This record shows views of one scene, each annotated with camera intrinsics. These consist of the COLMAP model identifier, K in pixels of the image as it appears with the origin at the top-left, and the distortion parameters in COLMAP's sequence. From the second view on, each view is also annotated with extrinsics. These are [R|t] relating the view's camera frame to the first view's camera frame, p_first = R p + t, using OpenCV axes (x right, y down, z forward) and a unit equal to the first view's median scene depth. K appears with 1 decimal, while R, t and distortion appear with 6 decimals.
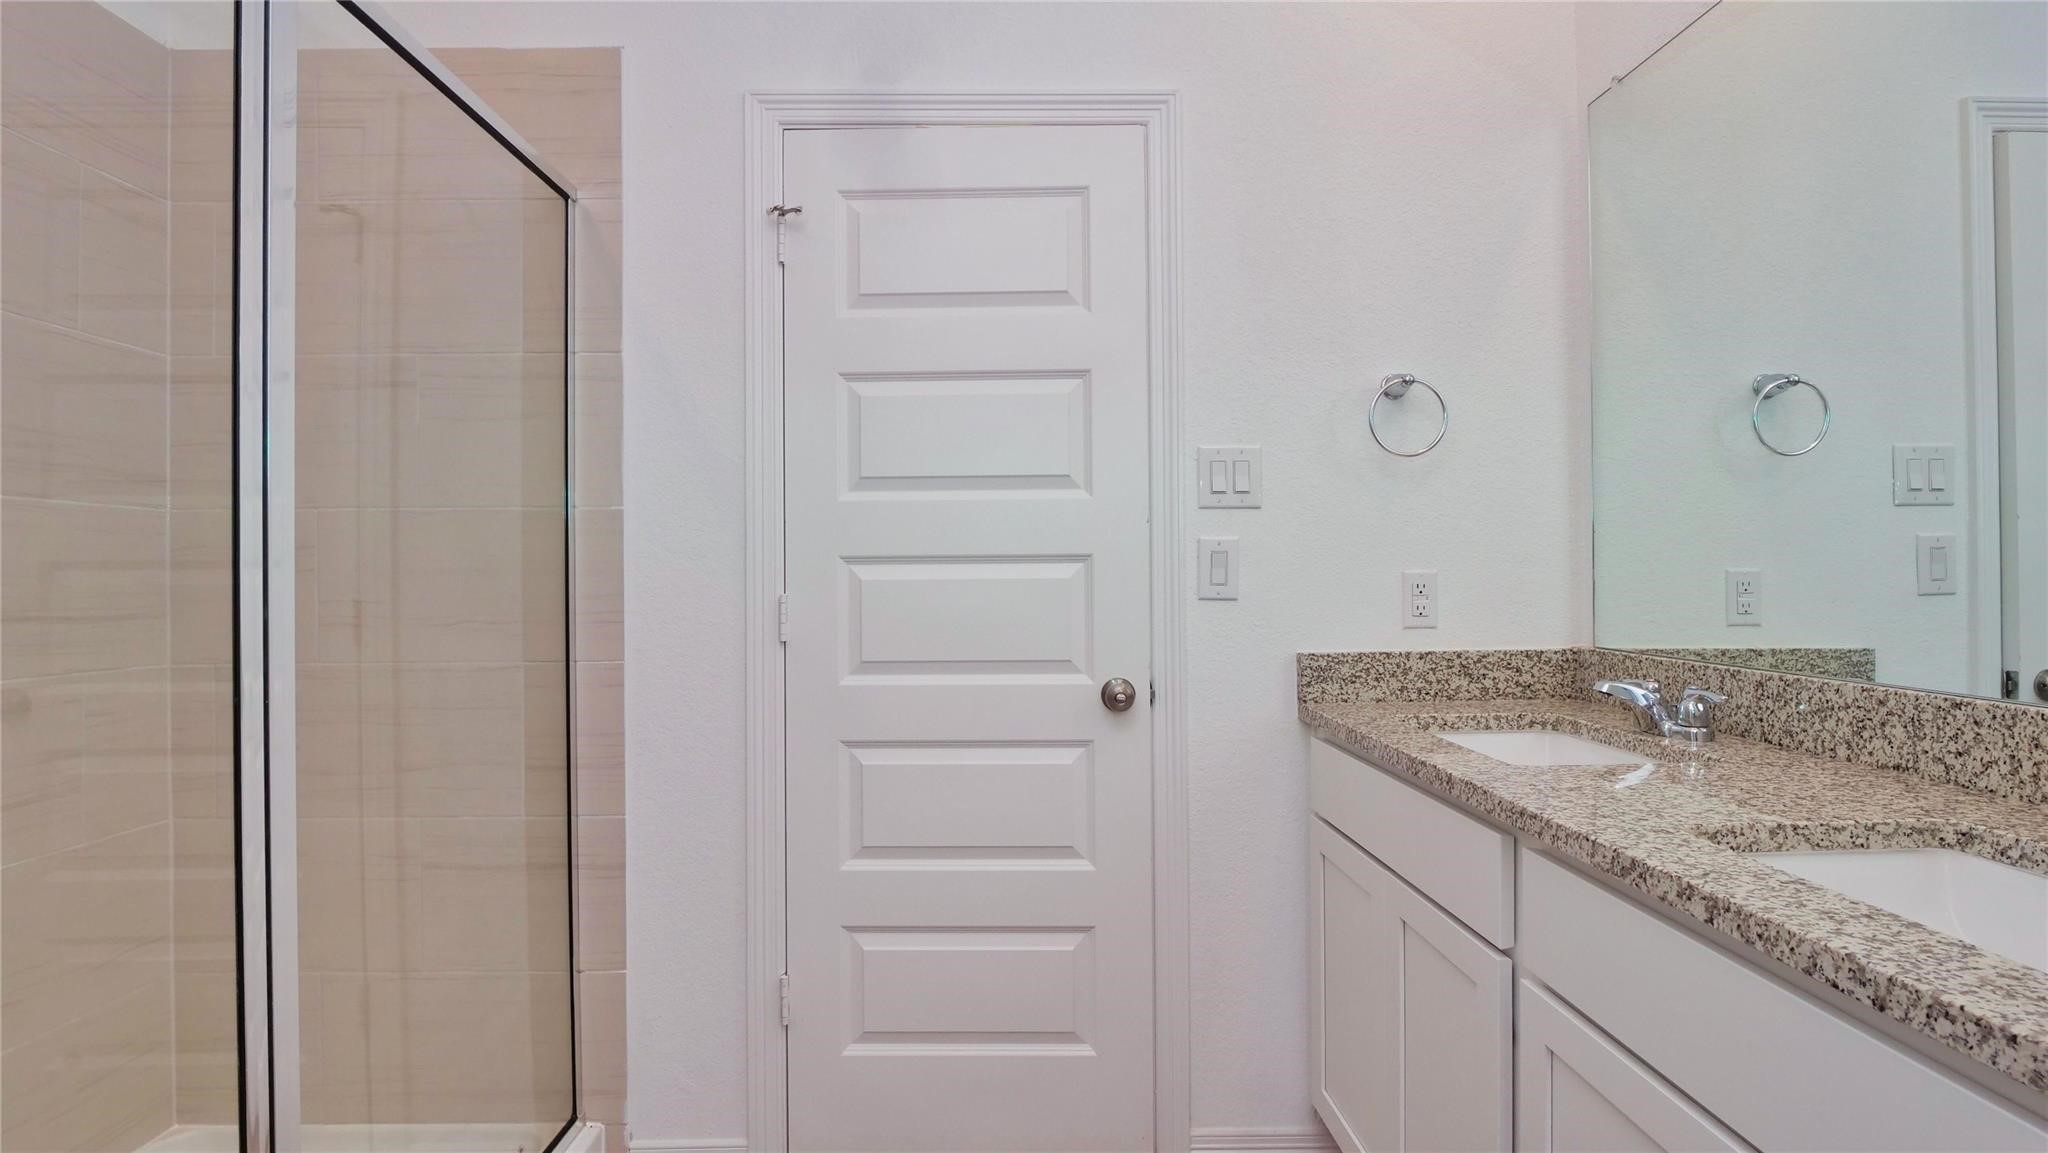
lens RADIAL K [[996.2, 0, 1019.5], [0, 996.2, 571.2], [0, 0, 1]] dist [0.002711, -0.000678]
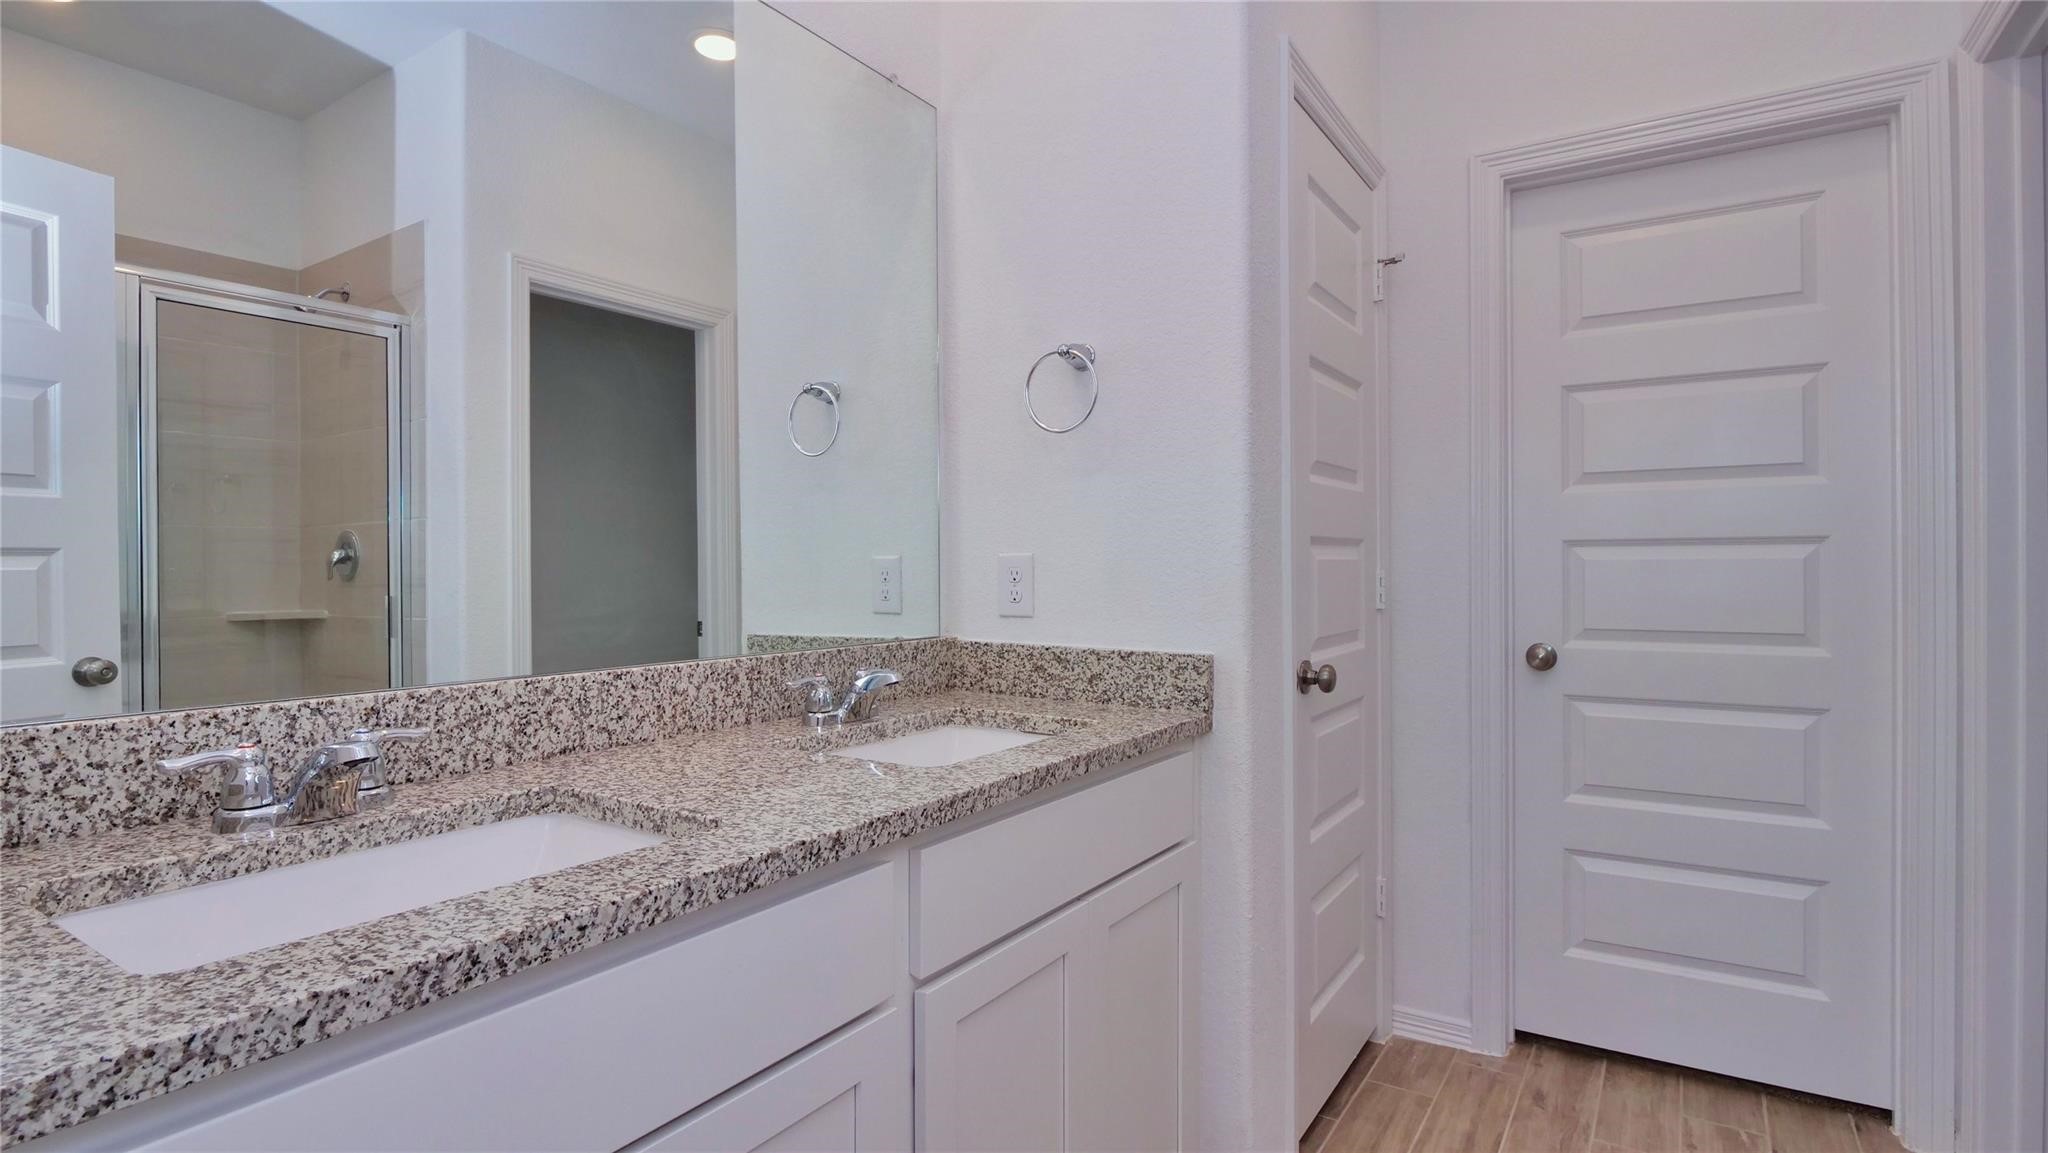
lens RADIAL K [[996.2, 0, 1021.2], [0, 996.2, 574.9], [0, 0, 1]] dist [0.002711, -0.000678]
pose [[-0.826816, 0.007317, 0.562424, -0.086064], [0.010906, 0.999936, 0.003023, 0.017176], [-0.562366, 0.008633, -0.826843, 1.549017]]
